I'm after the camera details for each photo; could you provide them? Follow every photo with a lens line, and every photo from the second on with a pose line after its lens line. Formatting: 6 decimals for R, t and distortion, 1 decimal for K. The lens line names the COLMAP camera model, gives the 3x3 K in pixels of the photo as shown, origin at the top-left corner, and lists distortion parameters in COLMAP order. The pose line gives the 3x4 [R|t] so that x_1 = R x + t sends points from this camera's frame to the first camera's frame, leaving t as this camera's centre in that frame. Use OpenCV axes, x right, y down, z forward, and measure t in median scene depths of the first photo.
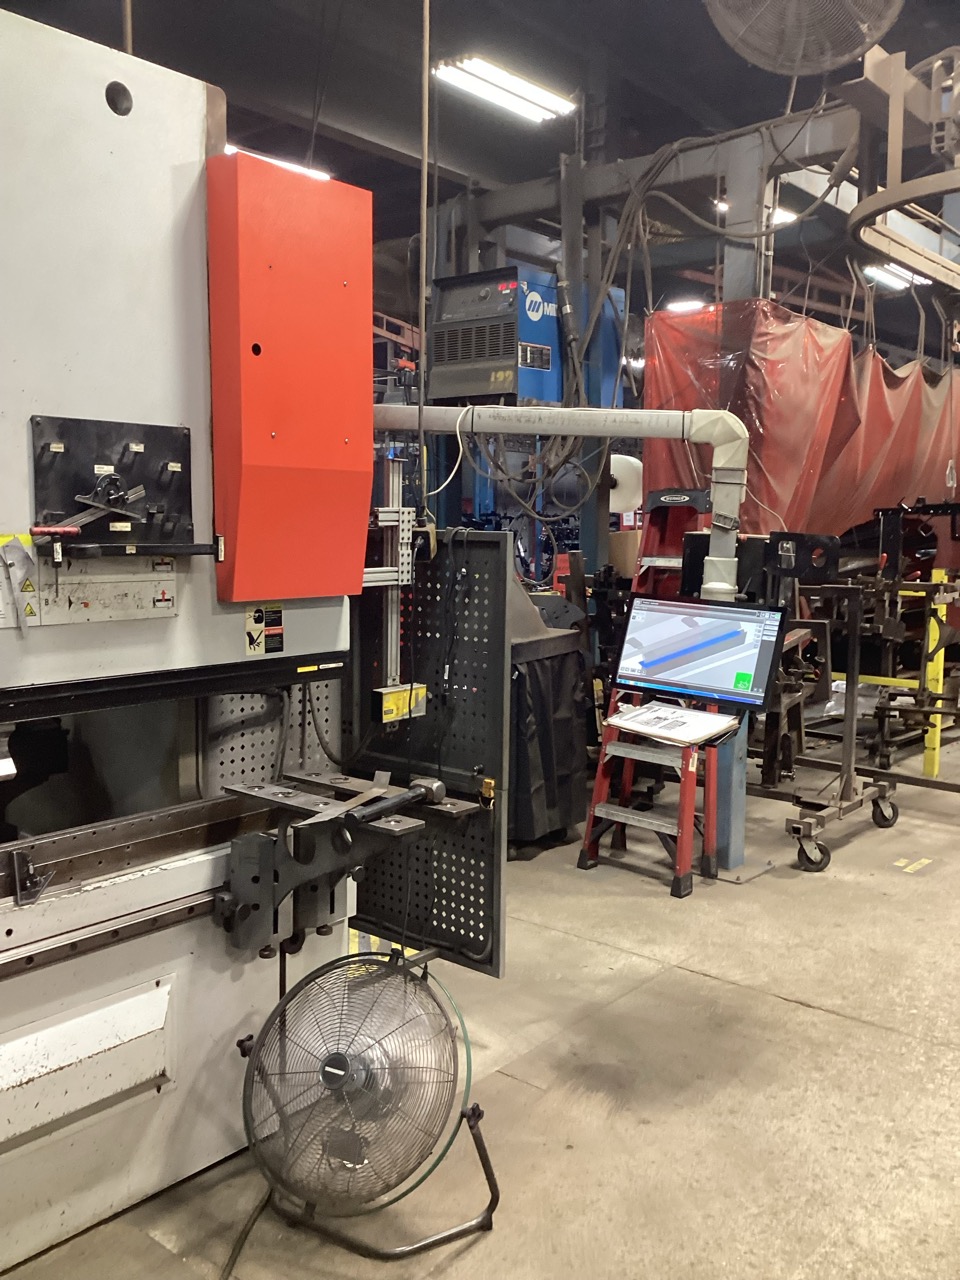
lens RADIAL K [[1191.0, 0, 478.2], [0, 1191.0, 641.9], [0, 0, 1]] dist [0.011906, 0.000000]
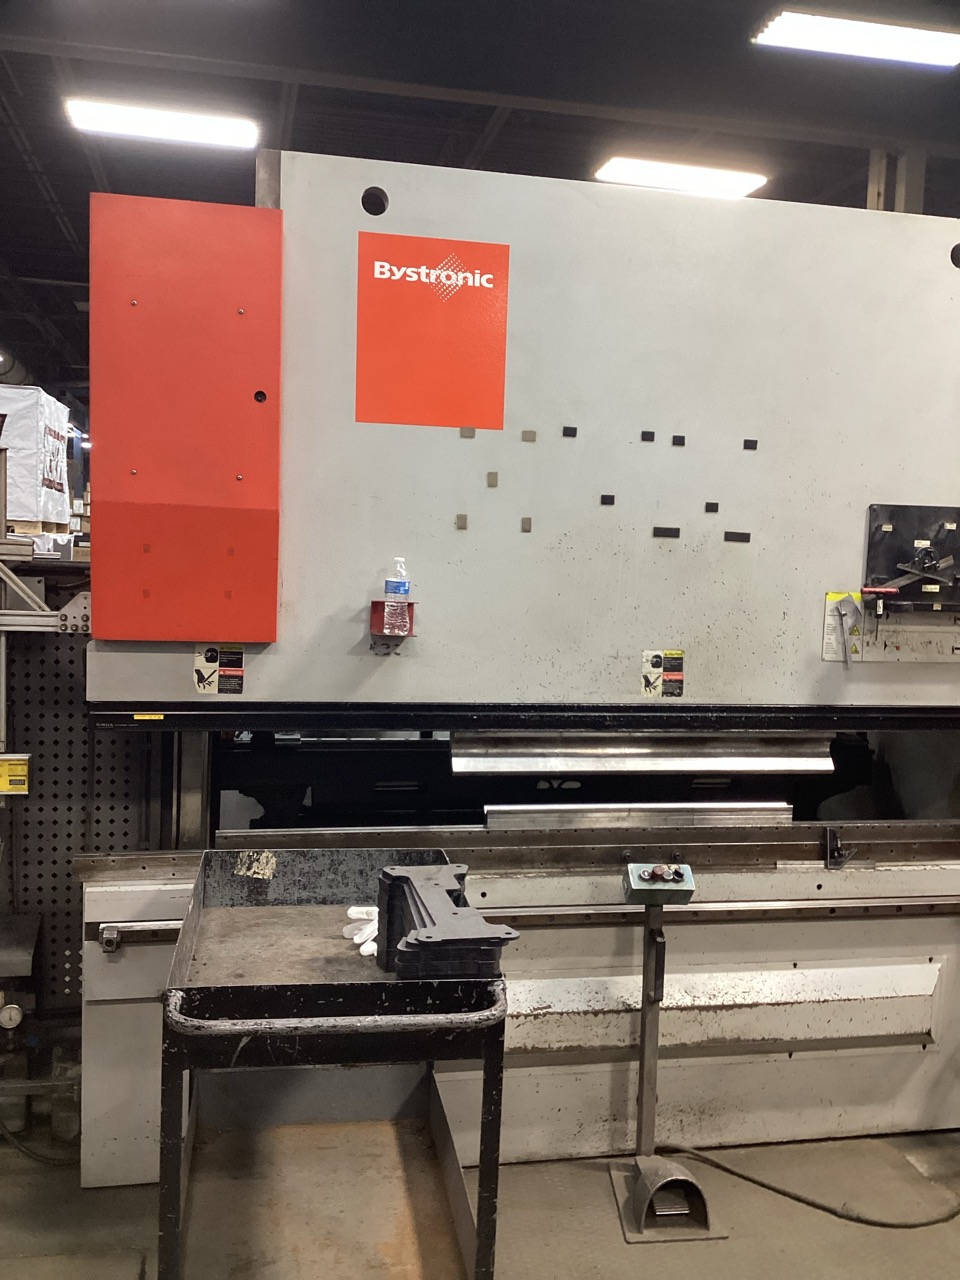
lens RADIAL K [[1191.0, 0, 475.8], [0, 1191.0, 643.5], [0, 0, 1]] dist [0.011906, 0.000000]
pose [[0.787337, 0.071012, -0.612420, 0.101135], [-0.087737, 0.996140, 0.002710, 0.000666], [0.610248, 0.051598, 0.790528, -0.298494]]
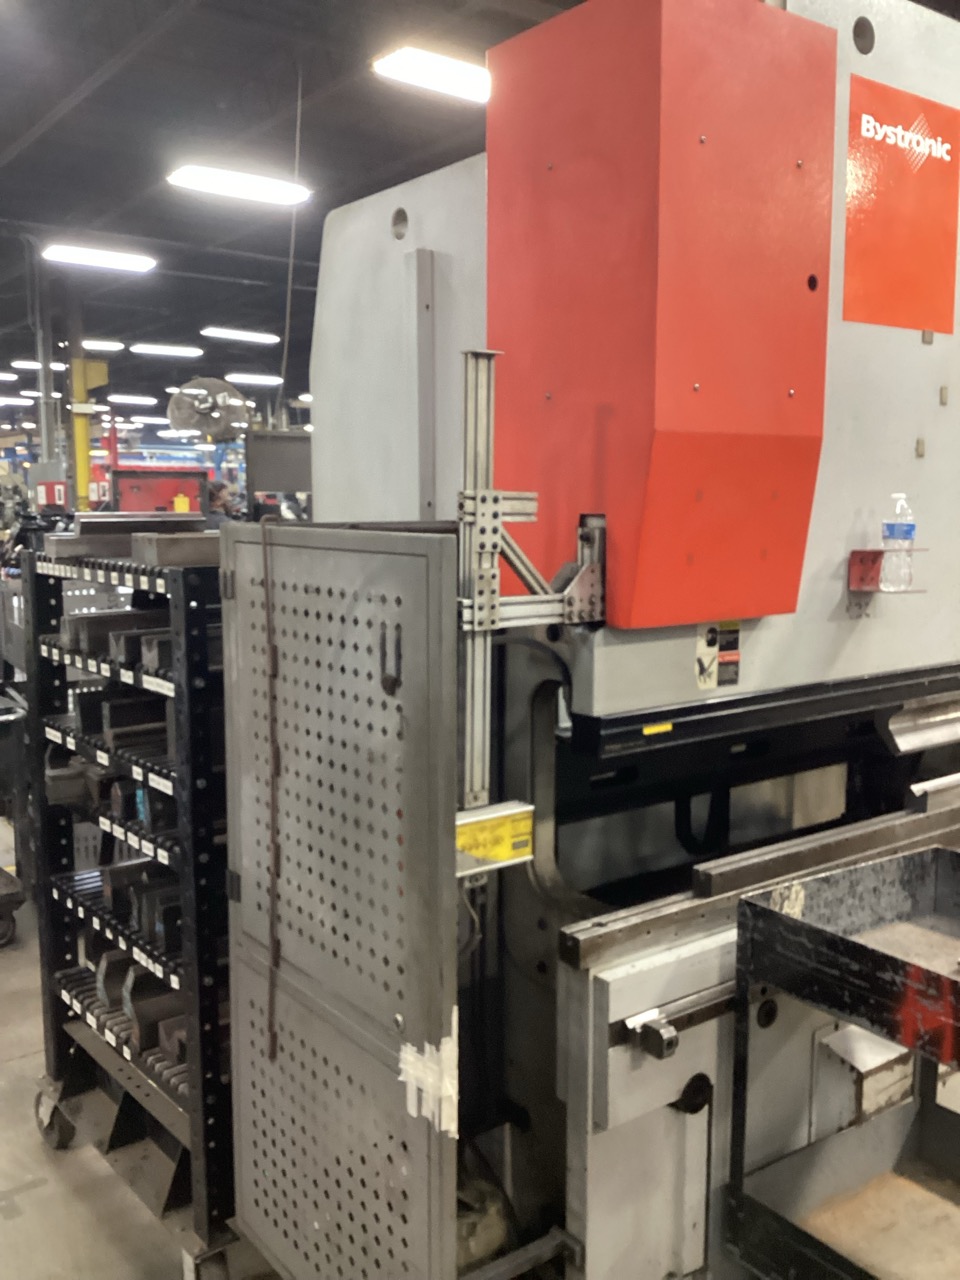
lens RADIAL K [[1191.0, 0, 477.3], [0, 1191.0, 635.1], [0, 0, 1]] dist [0.011906, 0.000000]
pose [[0.962913, 0.007809, -0.269699, -0.757982], [-0.003758, 0.999872, 0.015534, 0.024067], [0.269785, -0.013944, 0.962819, -0.418936]]
